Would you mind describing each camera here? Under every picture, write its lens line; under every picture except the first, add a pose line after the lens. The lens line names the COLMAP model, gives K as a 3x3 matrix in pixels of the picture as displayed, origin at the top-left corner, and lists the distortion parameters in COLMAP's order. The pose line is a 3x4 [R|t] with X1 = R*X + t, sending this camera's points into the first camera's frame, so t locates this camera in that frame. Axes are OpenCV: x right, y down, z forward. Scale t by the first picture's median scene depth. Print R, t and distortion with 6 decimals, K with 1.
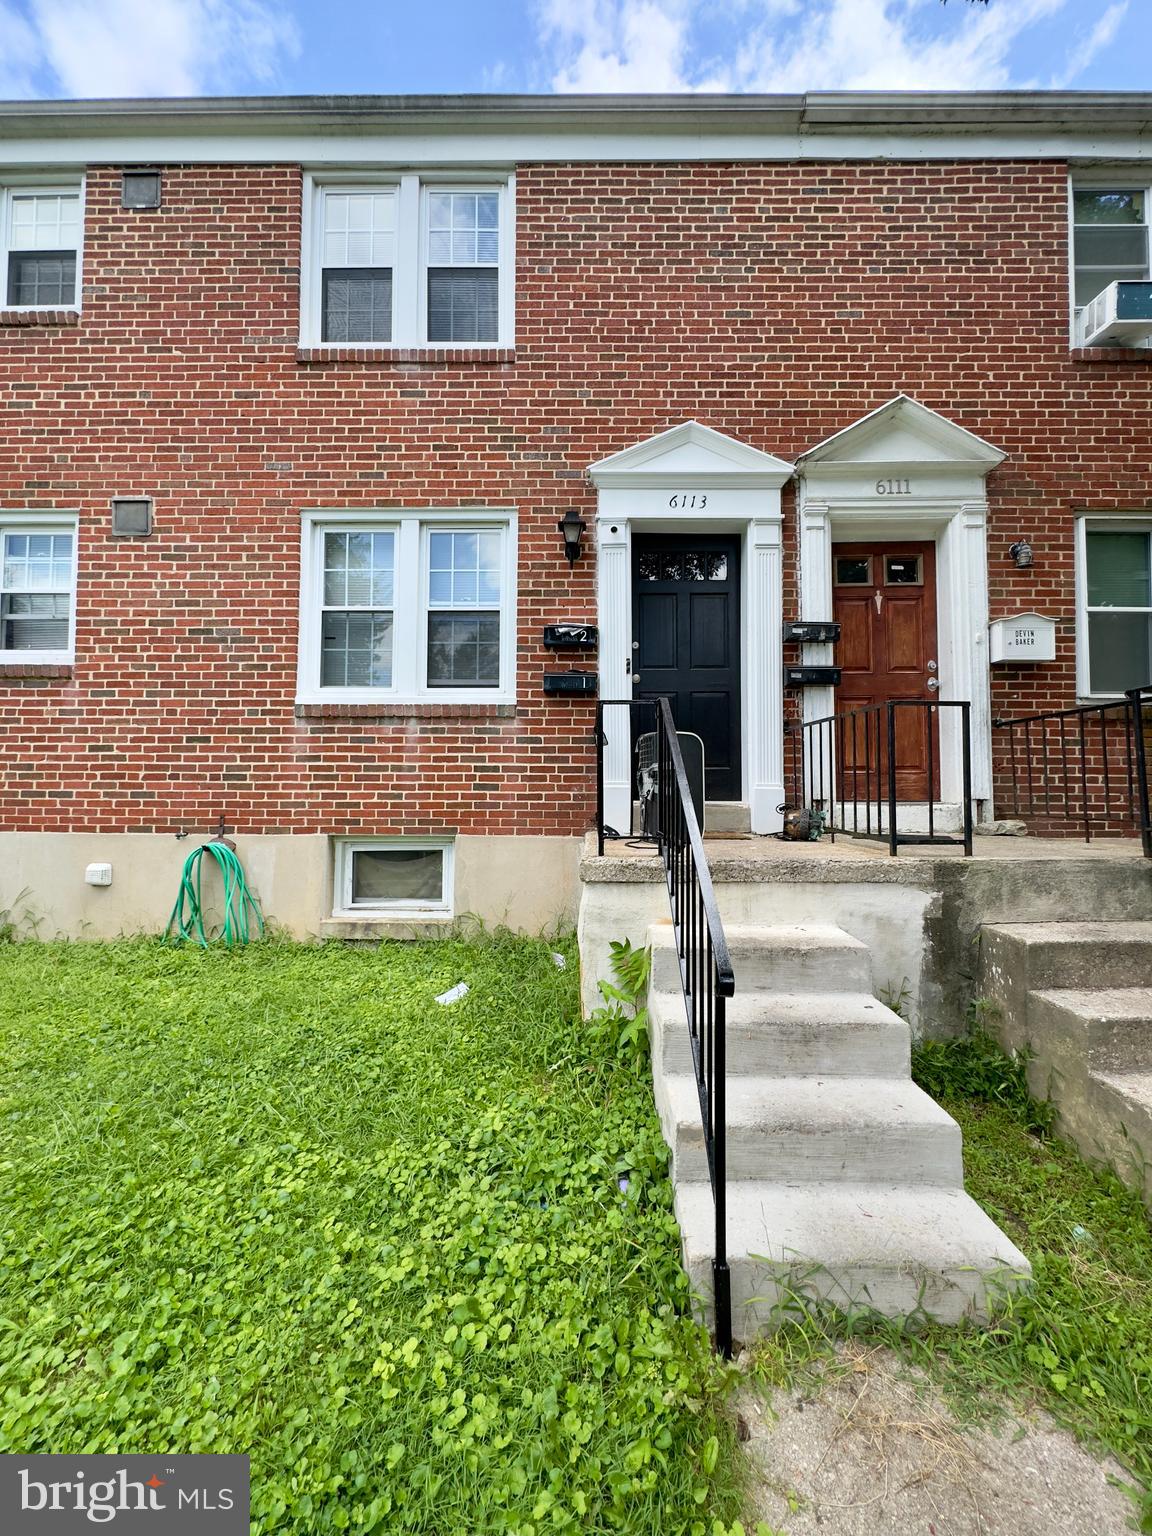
lens RADIAL K [[609.6, 0, 562.0], [0, 609.6, 754.0], [0, 0, 1]] dist [0.000534, 0.000051]
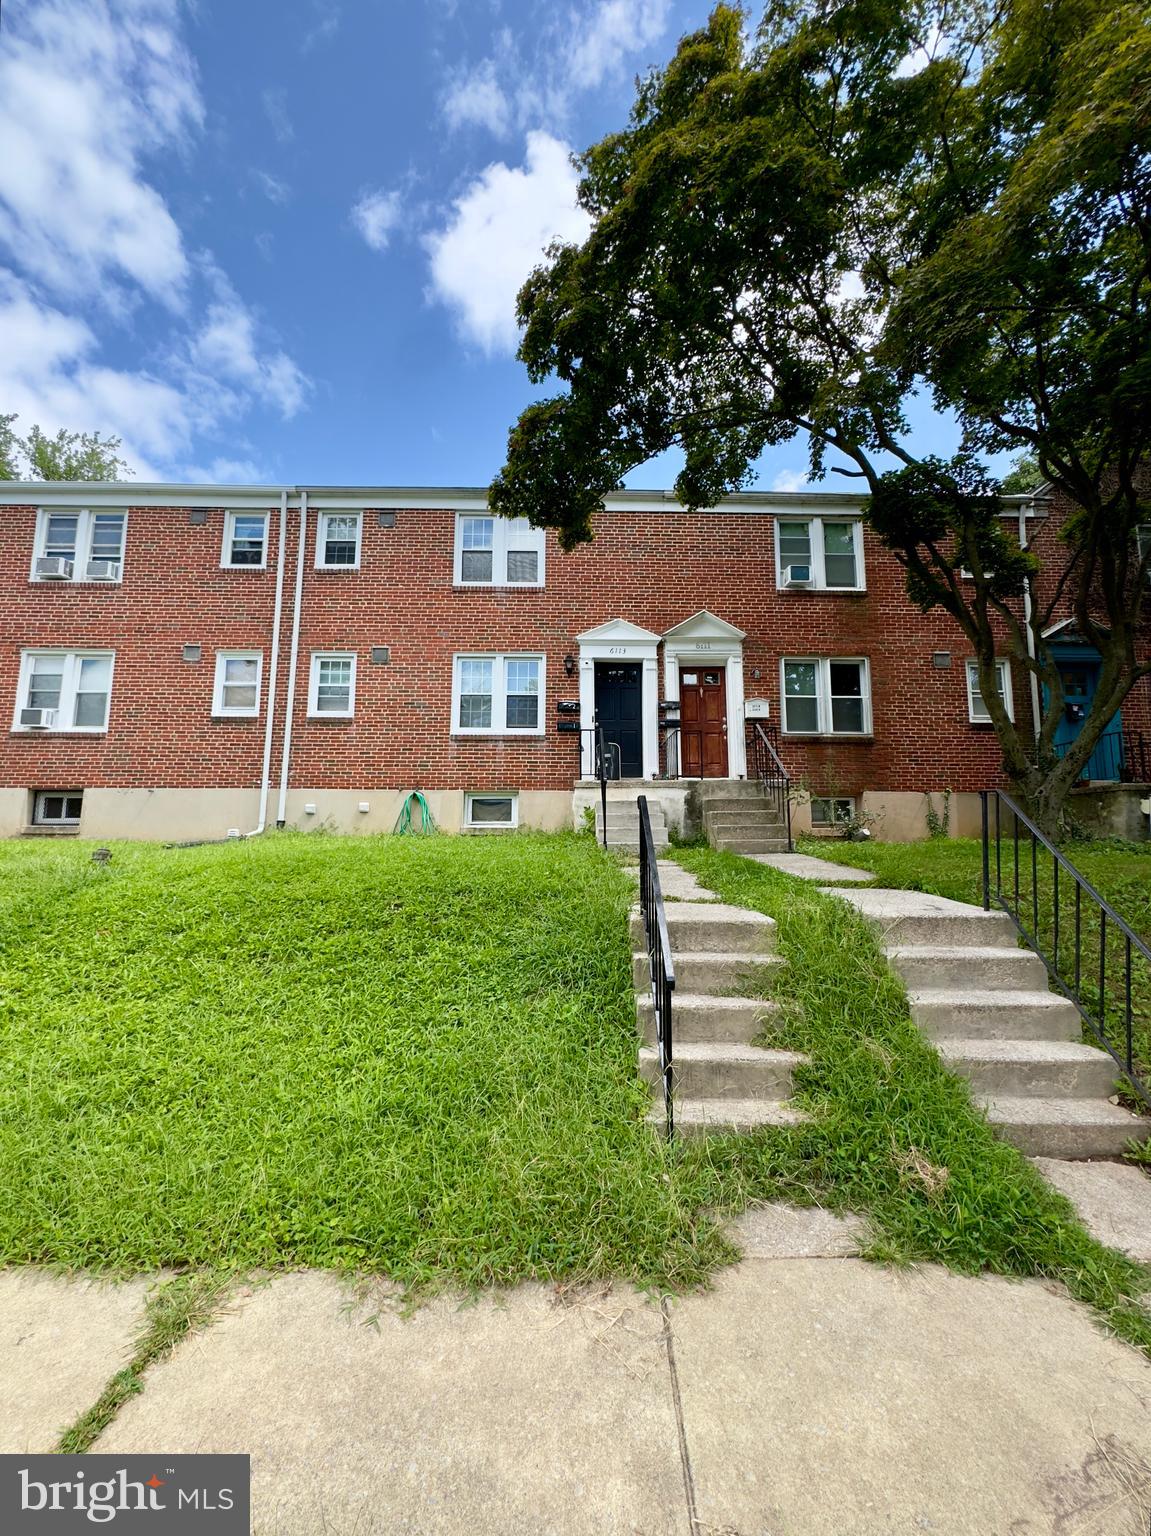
lens RADIAL K [[612.0, 0, 575.5], [0, 612.0, 768.0], [0, 0, 1]] dist [-0.000866, -0.000251]
pose [[0.999576, 0.002464, 0.029004, -0.027033], [0.000082, 0.996170, -0.087438, 0.250010], [-0.029108, 0.087404, 0.995748, -1.330645]]
